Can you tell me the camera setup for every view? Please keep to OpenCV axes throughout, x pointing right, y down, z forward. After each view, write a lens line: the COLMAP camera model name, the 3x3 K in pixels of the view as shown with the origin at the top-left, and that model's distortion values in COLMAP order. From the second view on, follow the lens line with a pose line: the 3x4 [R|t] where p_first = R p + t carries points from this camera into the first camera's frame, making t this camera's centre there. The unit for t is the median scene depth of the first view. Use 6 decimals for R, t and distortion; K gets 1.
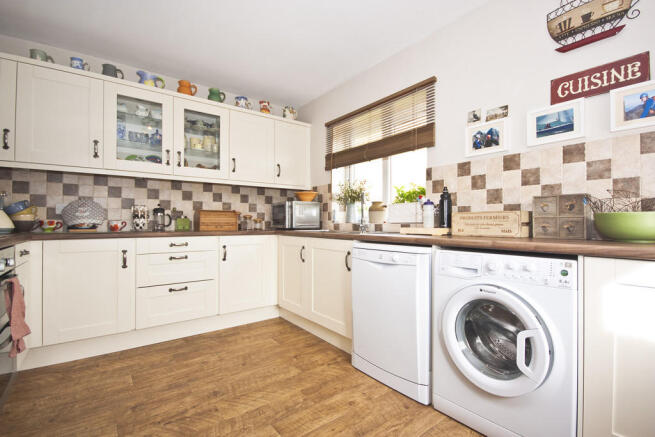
lens RADIAL K [[306.6, 0, 331.2], [0, 306.6, 220.3], [0, 0, 1]] dist [-0.002905, -0.000653]
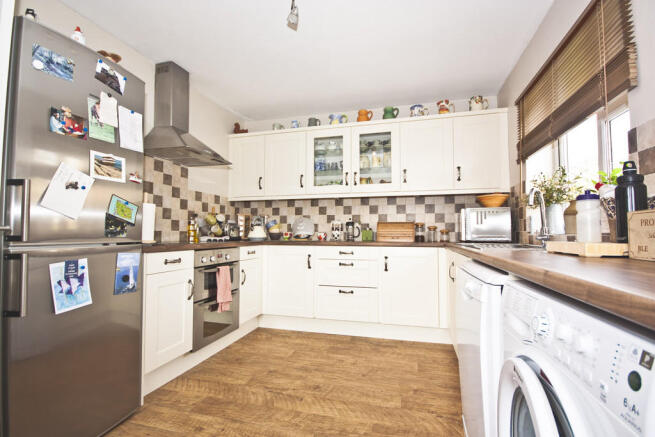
lens RADIAL K [[306.6, 0, 331.2], [0, 306.6, 220.3], [0, 0, 1]] dist [-0.002905, -0.000653]
pose [[0.595956, -0.036449, -0.802189, 0.379971], [0.003539, 0.999079, -0.042766, 0.005766], [0.803009, 0.022648, 0.595536, 0.248159]]
